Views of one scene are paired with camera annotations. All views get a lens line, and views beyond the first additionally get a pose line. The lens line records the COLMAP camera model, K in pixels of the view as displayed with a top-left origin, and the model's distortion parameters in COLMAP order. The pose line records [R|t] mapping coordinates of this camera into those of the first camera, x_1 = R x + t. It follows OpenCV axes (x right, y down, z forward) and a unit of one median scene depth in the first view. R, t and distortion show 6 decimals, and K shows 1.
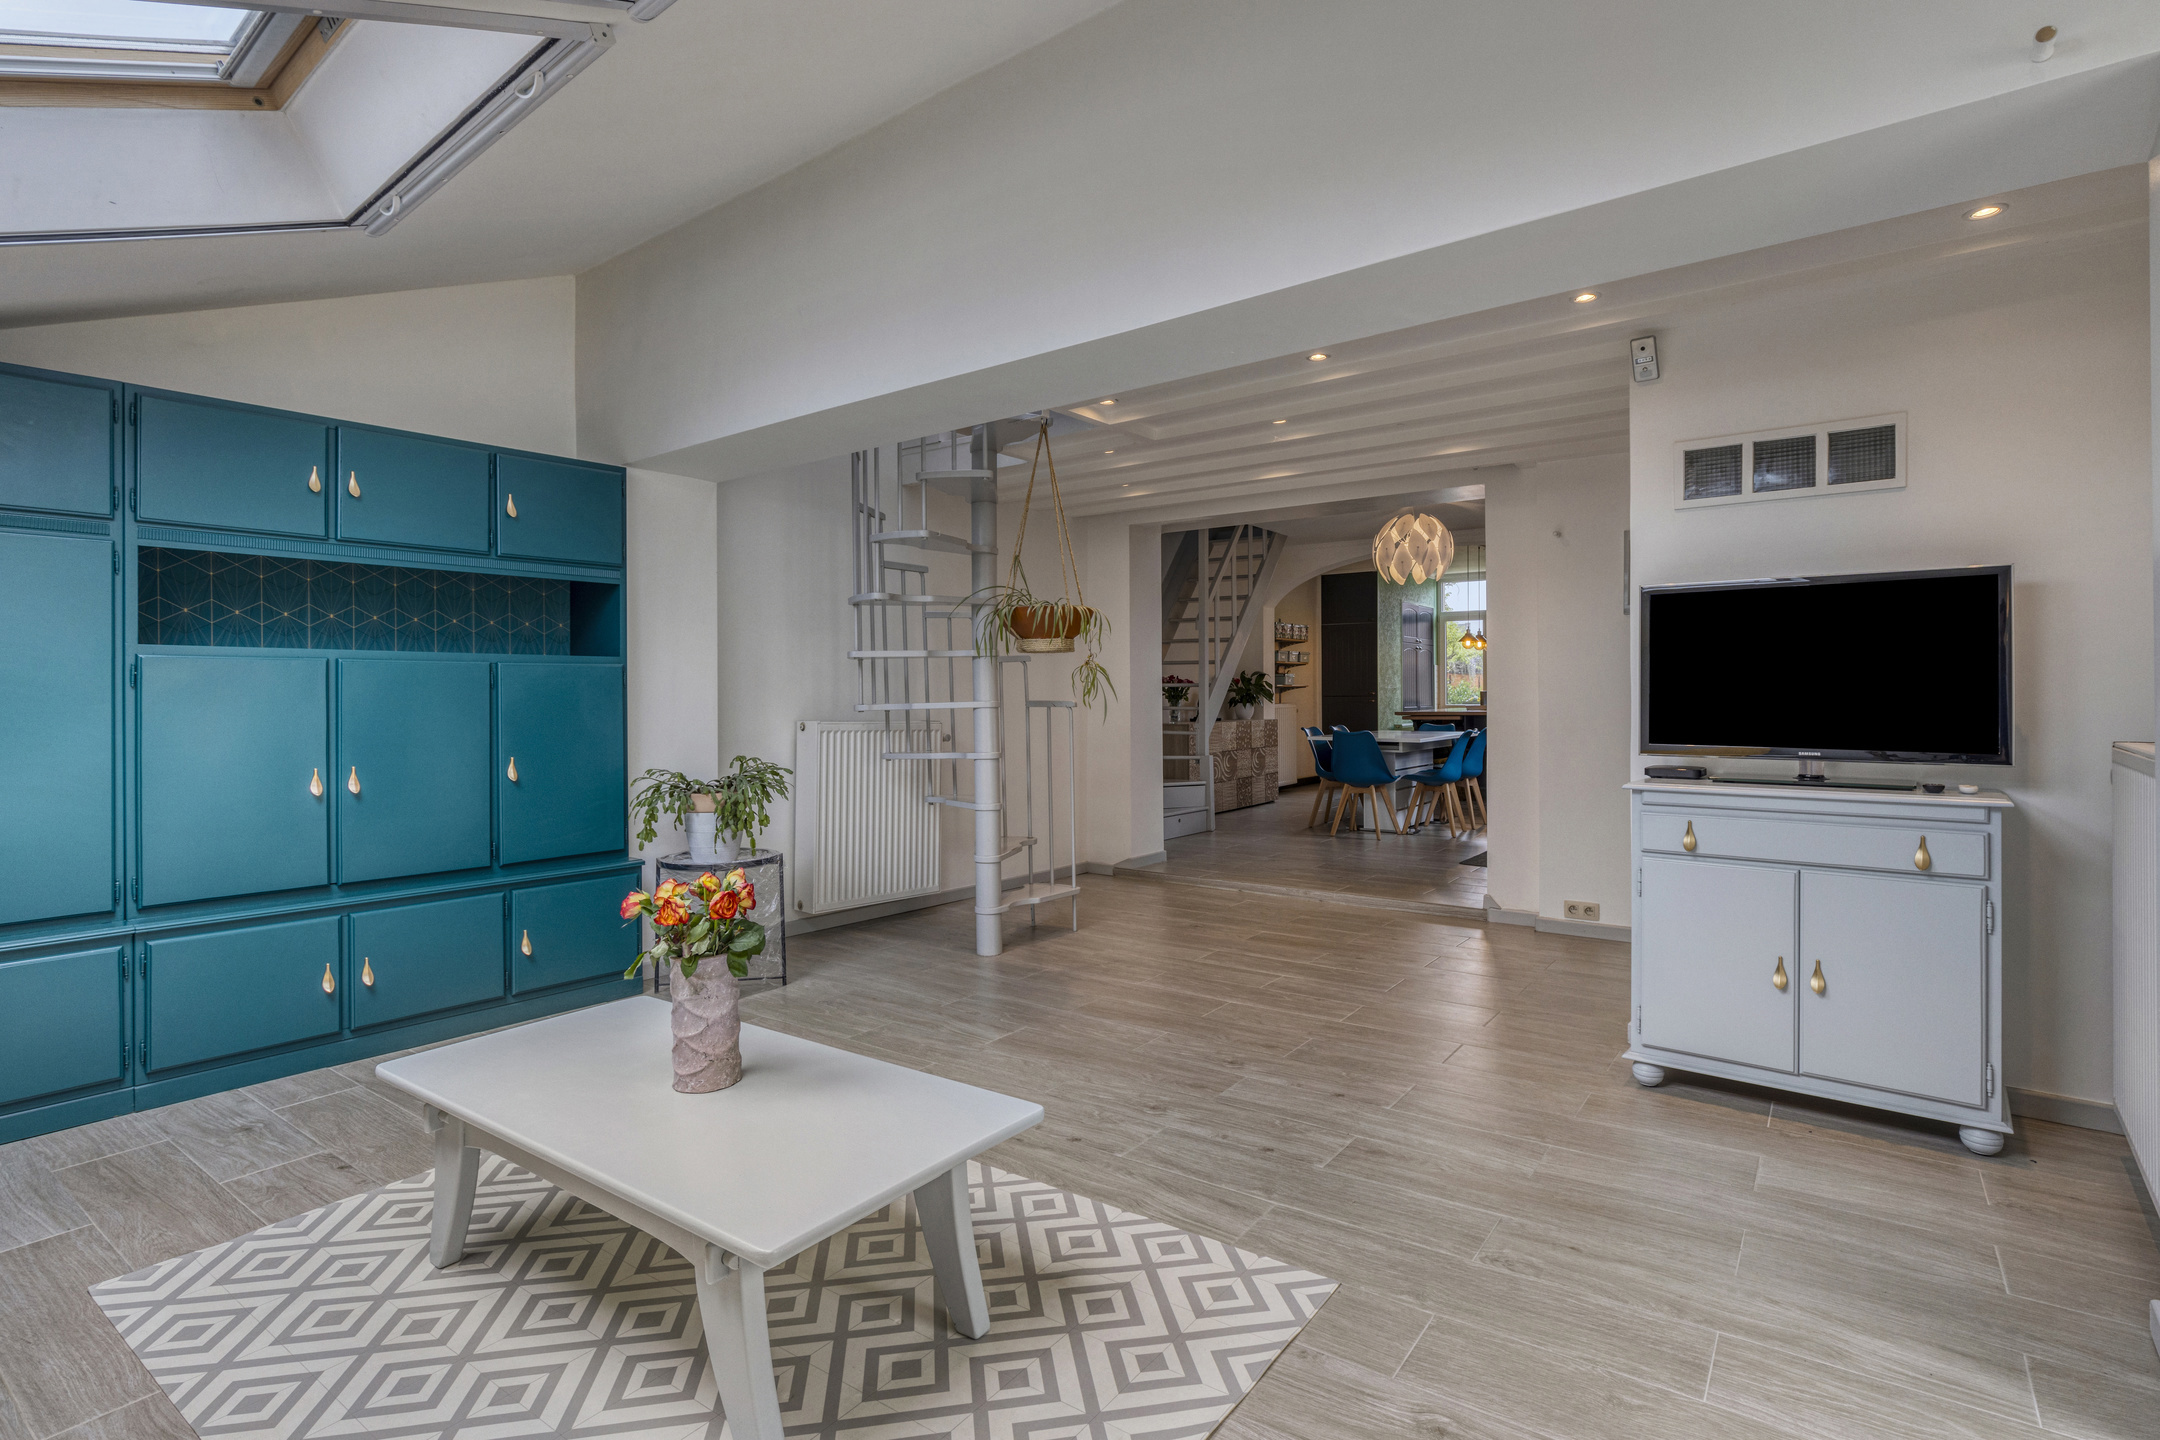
lens RADIAL K [[1022.5, 0, 1083.2], [0, 1022.5, 687.1], [0, 0, 1]] dist [-0.003739, -0.000605]
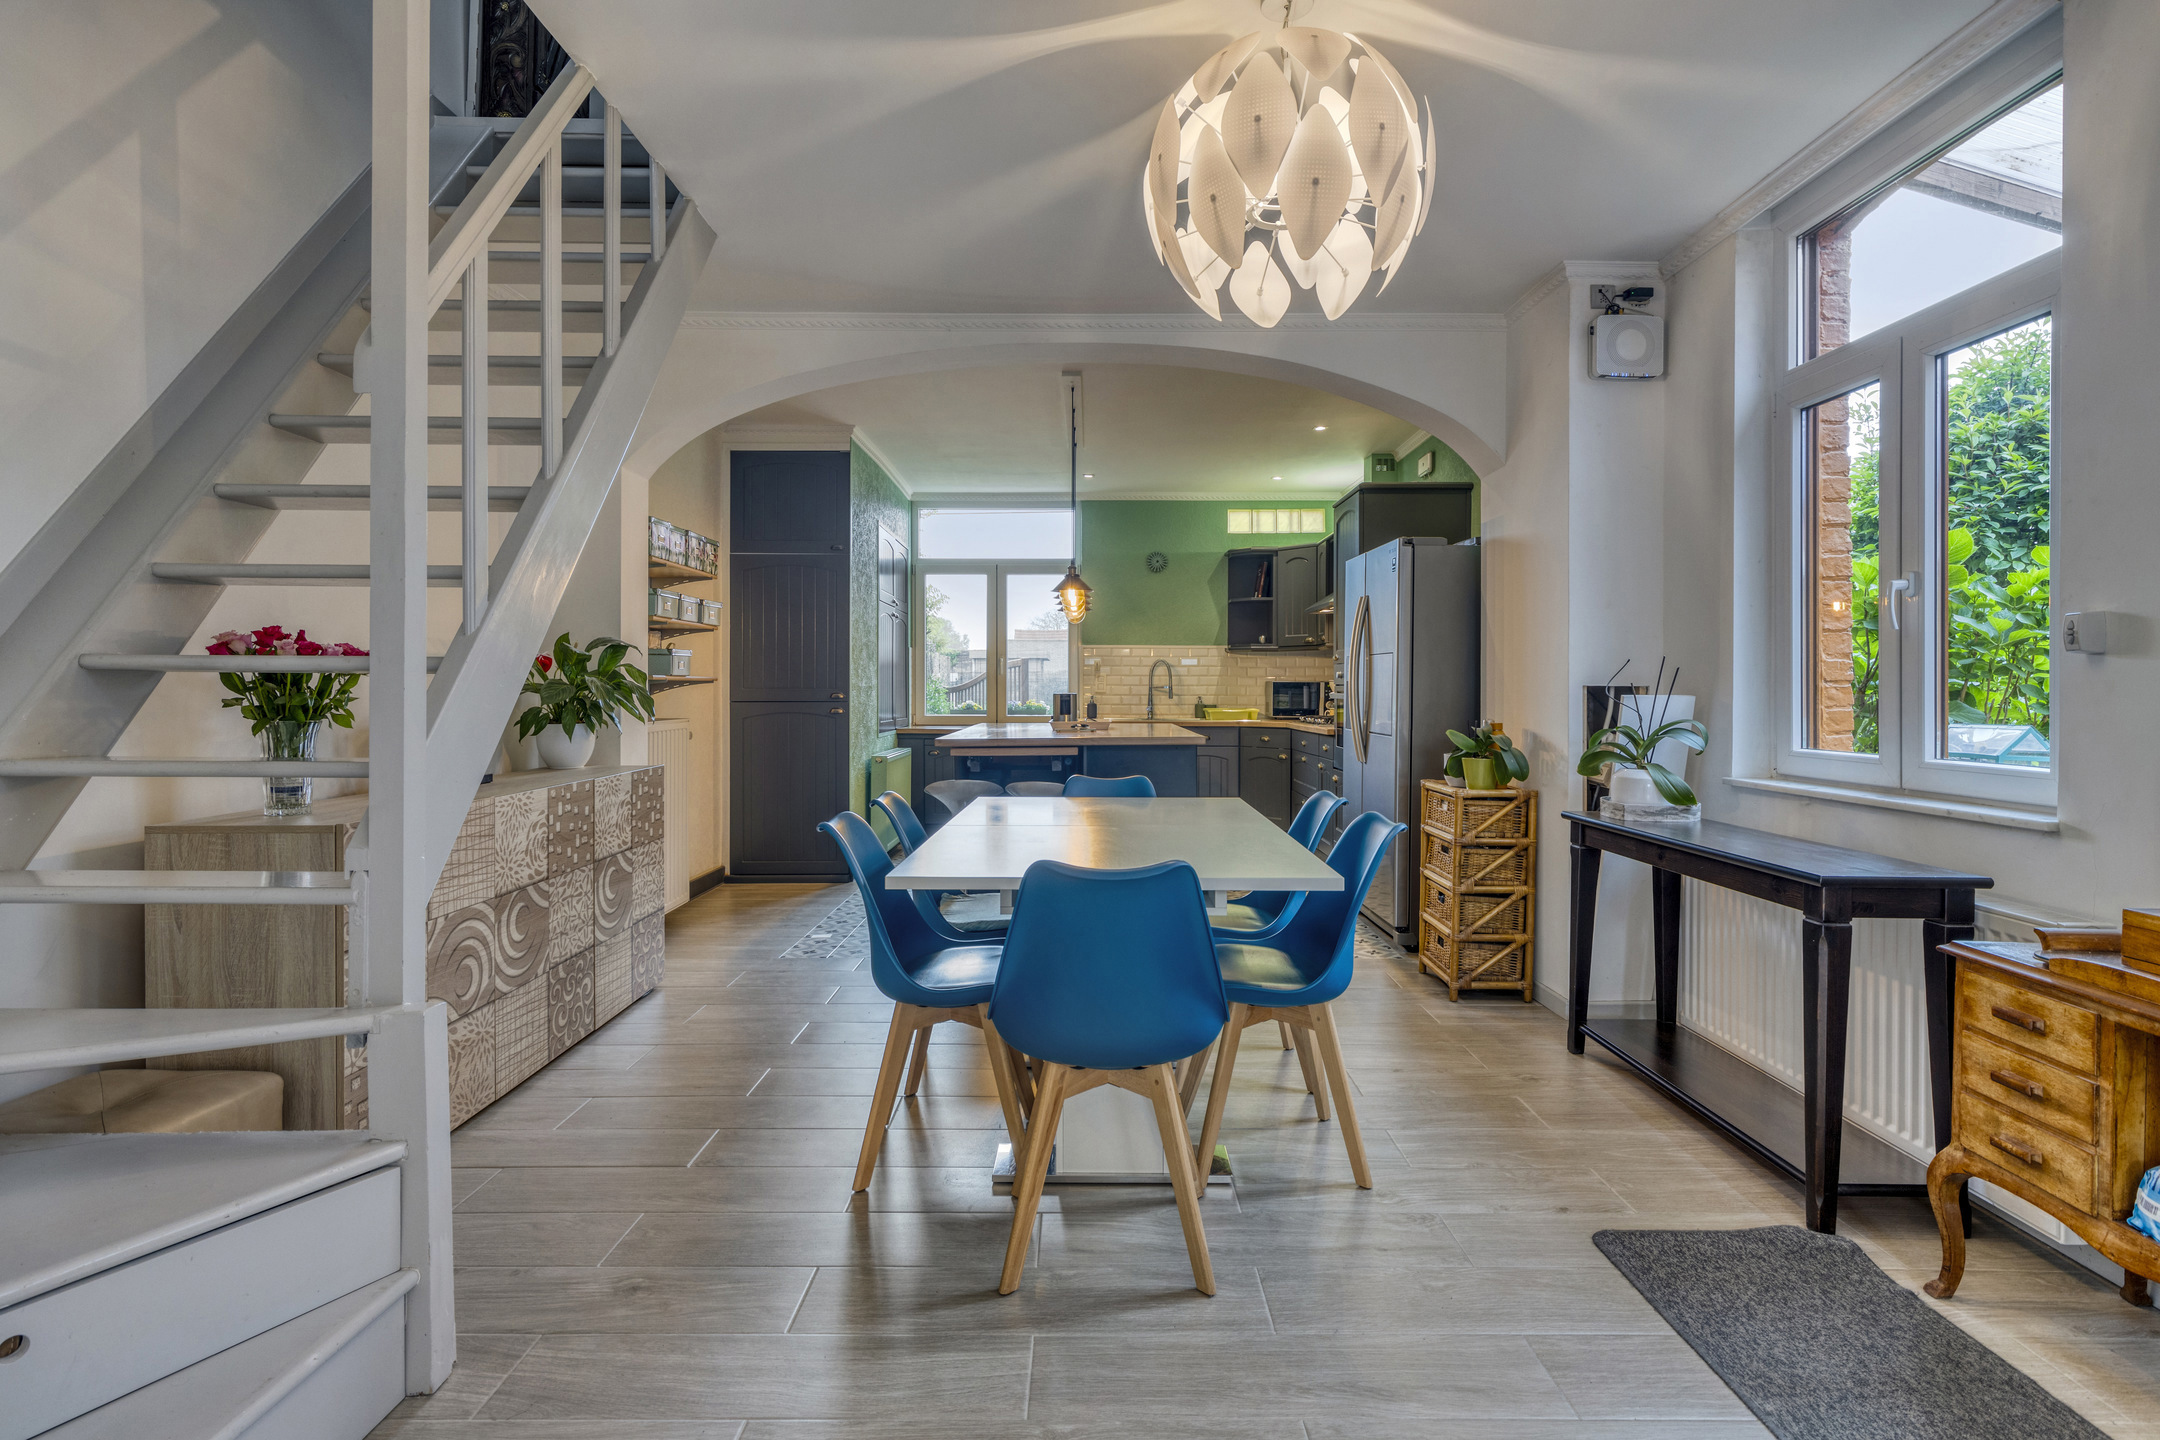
lens RADIAL K [[1022.5, 0, 1083.2], [0, 1022.5, 687.1], [0, 0, 1]] dist [-0.003739, -0.000605]
pose [[0.792933, 0.004954, 0.609288, 0.082777], [-0.008679, 0.999957, 0.003164, -0.000695], [-0.609247, -0.007797, 0.792942, 0.607232]]
